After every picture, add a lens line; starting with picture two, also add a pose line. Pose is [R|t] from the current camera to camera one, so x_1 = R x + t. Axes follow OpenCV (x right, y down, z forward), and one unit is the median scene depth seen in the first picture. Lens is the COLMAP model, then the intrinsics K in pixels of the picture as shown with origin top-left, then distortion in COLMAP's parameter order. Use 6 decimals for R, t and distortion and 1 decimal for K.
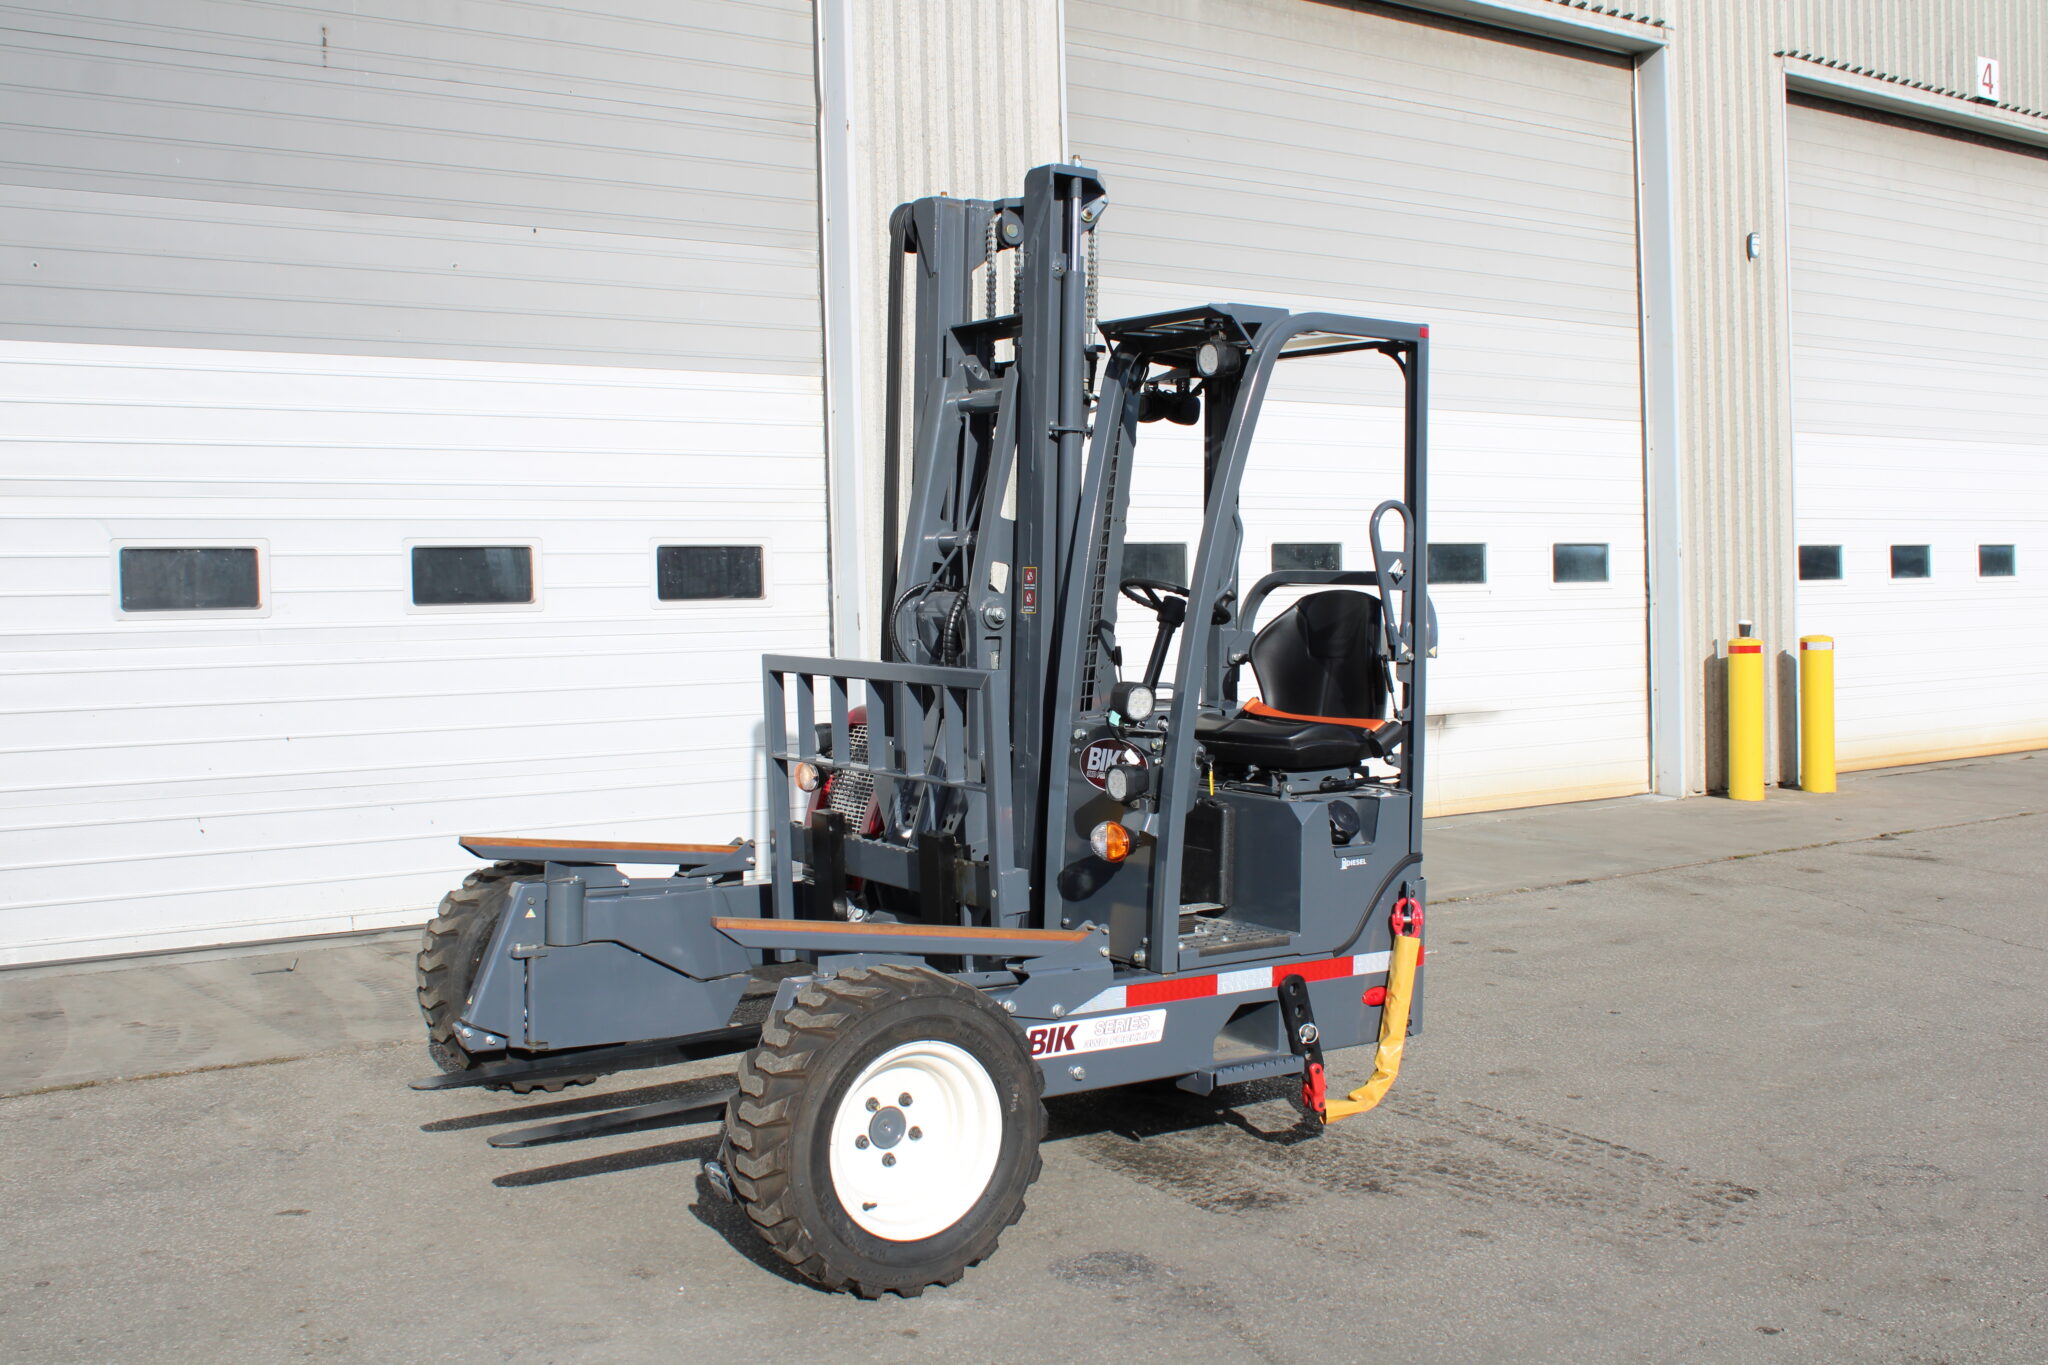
lens RADIAL K [[2074.9, 0, 1025.2], [0, 2074.9, 699.5], [0, 0, 1]] dist [-0.092114, 0.000000]
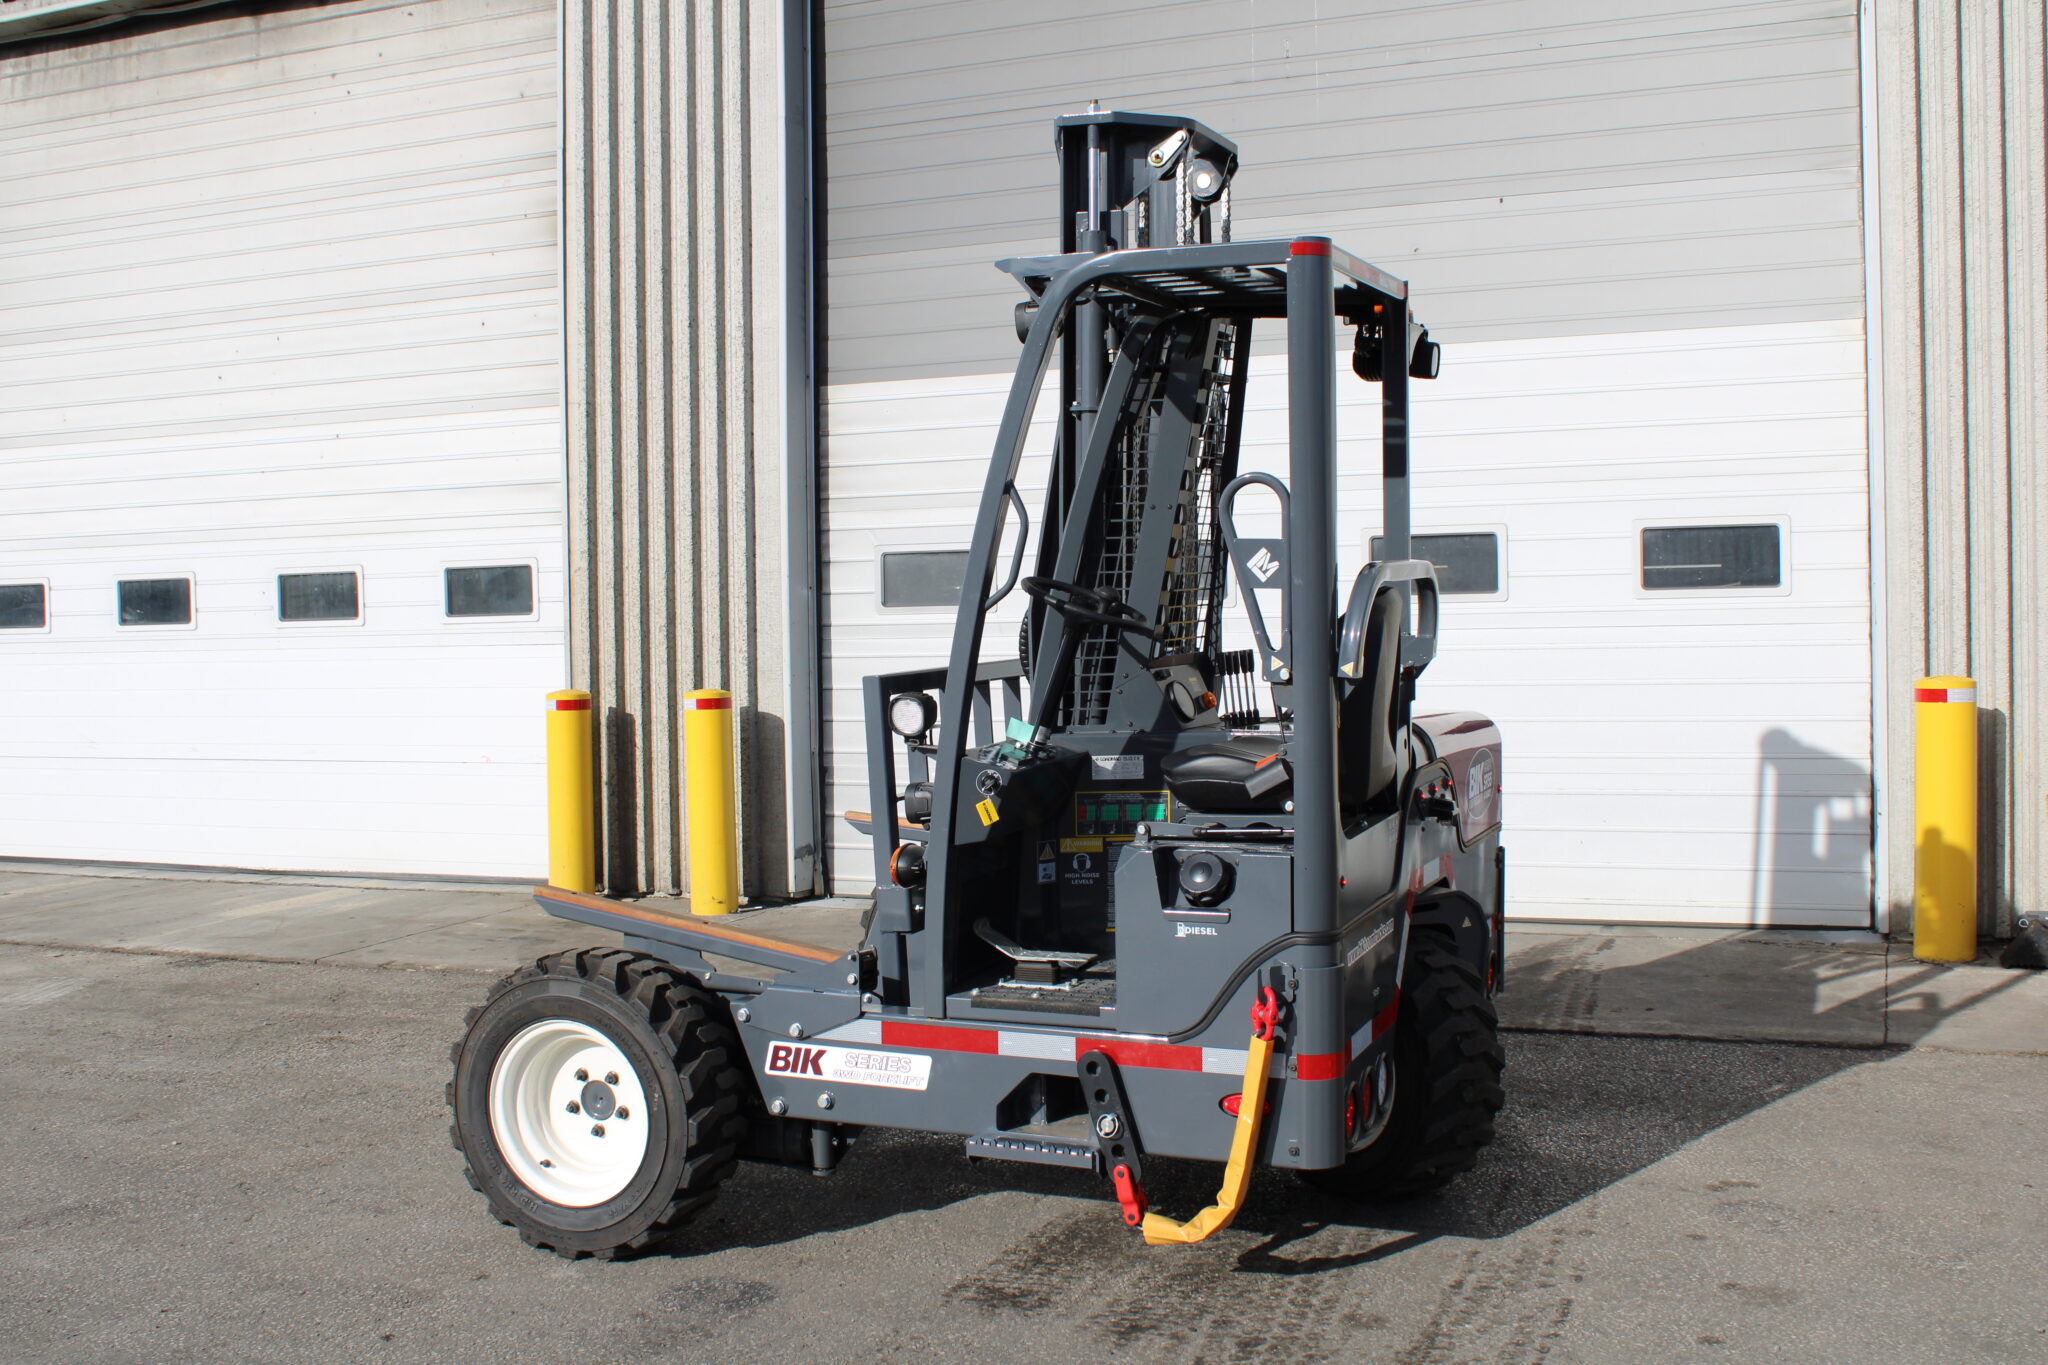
lens RADIAL K [[2125.1, 0, 1019.0], [0, 2125.1, 682.1], [0, 0, 1]] dist [-0.068043, 0.000000]
pose [[0.536659, 0.033506, -0.843134, 0.500769], [-0.030469, 0.999329, 0.020320, -0.019770], [0.843249, 0.014785, 0.537320, 0.307427]]
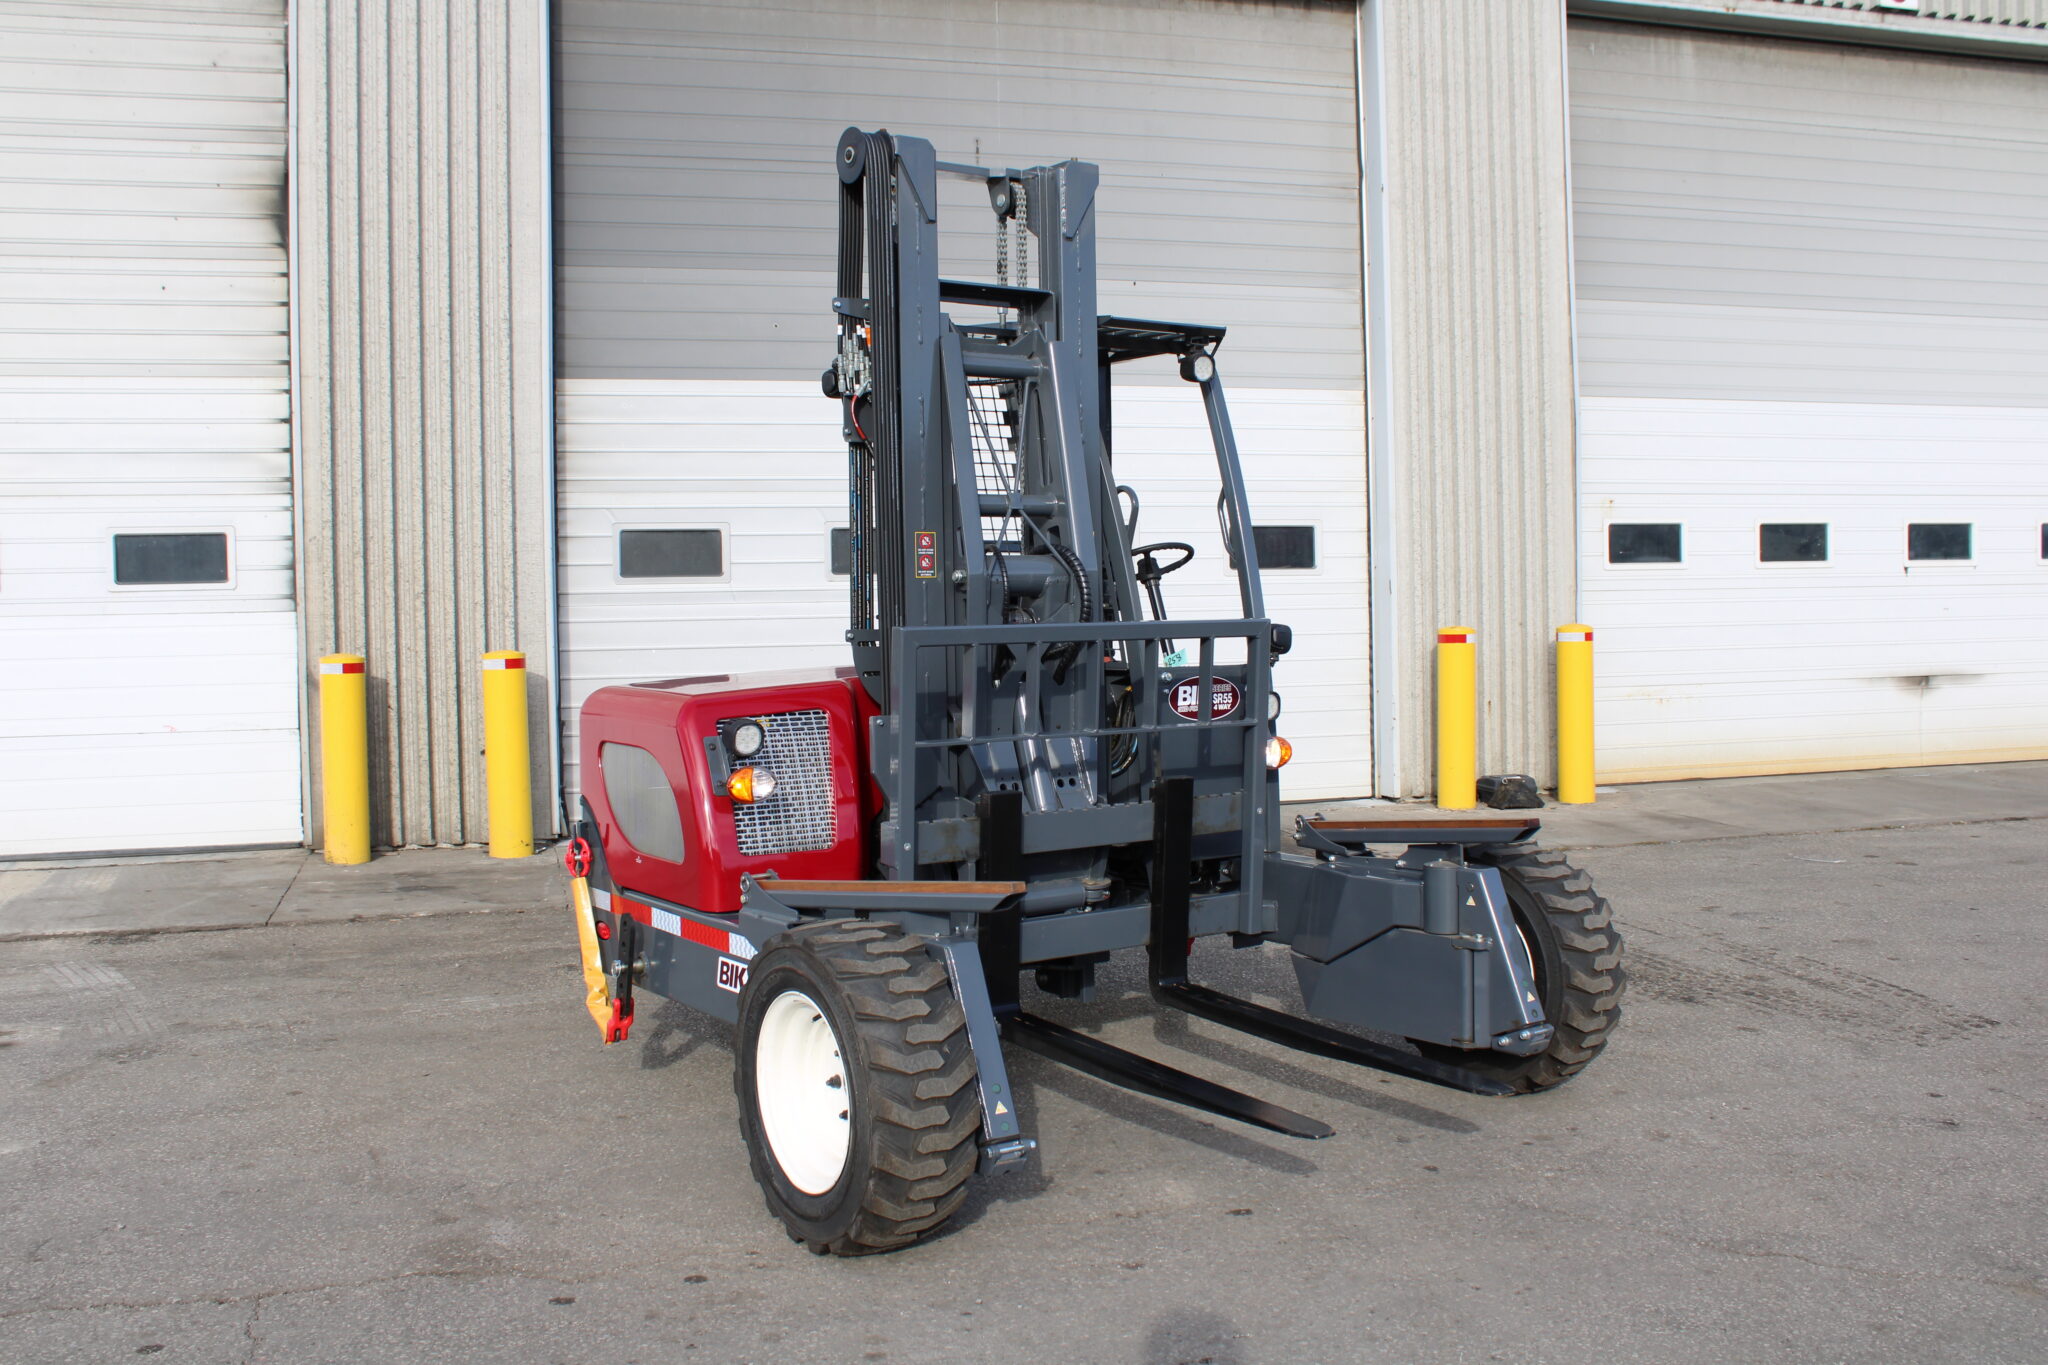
lens RADIAL K [[1925.8, 0, 1006.9], [0, 1925.8, 676.7], [0, 0, 1]] dist [-0.078618, 0.000000]
pose [[0.946754, 0.018303, -0.321438, 0.085567], [-0.018003, 0.999830, 0.003905, 0.018004], [0.321454, 0.002090, 0.946923, -0.188252]]
